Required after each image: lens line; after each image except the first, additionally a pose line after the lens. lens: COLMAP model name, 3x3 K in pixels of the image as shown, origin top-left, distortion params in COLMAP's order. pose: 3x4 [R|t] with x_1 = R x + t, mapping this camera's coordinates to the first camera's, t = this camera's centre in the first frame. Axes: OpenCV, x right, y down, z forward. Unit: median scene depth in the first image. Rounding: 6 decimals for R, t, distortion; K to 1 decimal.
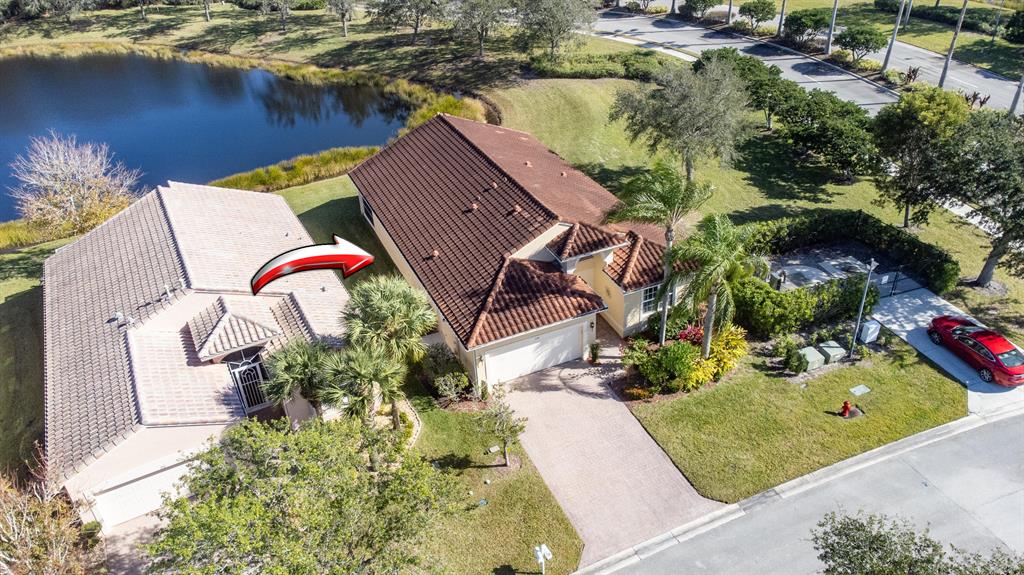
lens RADIAL K [[771.6, 0, 509.1], [0, 771.6, 284.8], [0, 0, 1]] dist [0.015781, 0.066597]
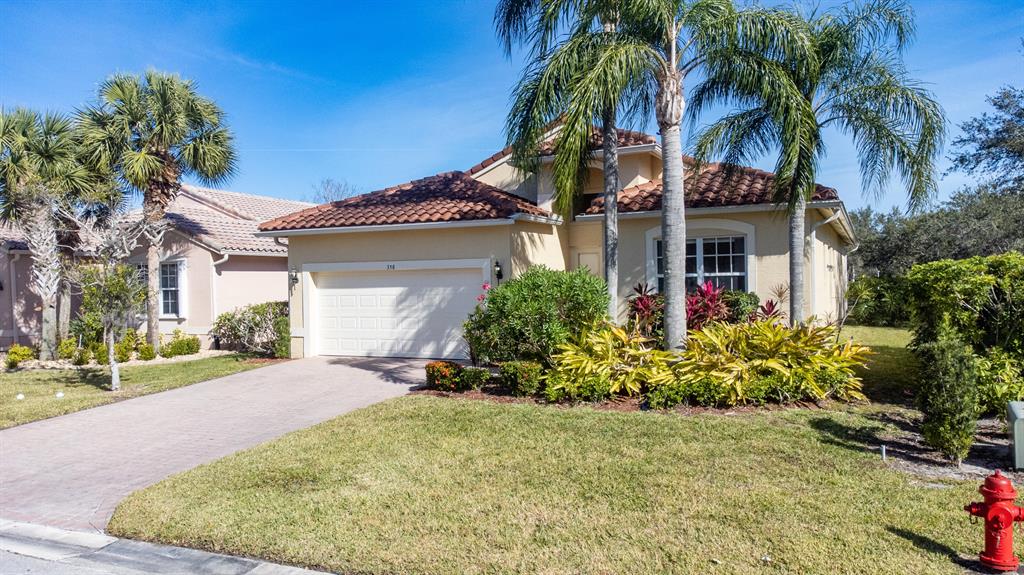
lens RADIAL K [[771.6, 0, 518.7], [0, 771.6, 287.6], [0, 0, 1]] dist [0.015781, 0.066597]
pose [[0.666657, 0.054222, -0.743390, 0.335954], [-0.417246, 0.853588, -0.311918, 0.146366], [0.617636, 0.518119, 0.591674, 0.544163]]
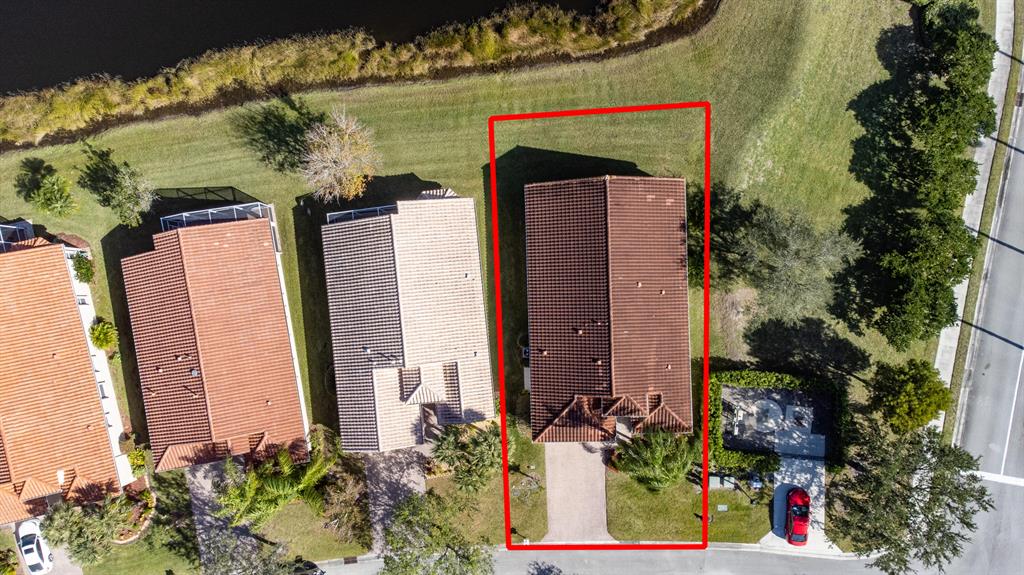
lens RADIAL K [[771.6, 0, 507.1], [0, 771.6, 286.4], [0, 0, 1]] dist [0.015781, 0.066597]
pose [[0.926380, 0.376589, -0.000458, -0.176185], [-0.190860, 0.470550, 0.861484, -1.188387], [0.324641, -0.797974, 0.507784, 0.205376]]
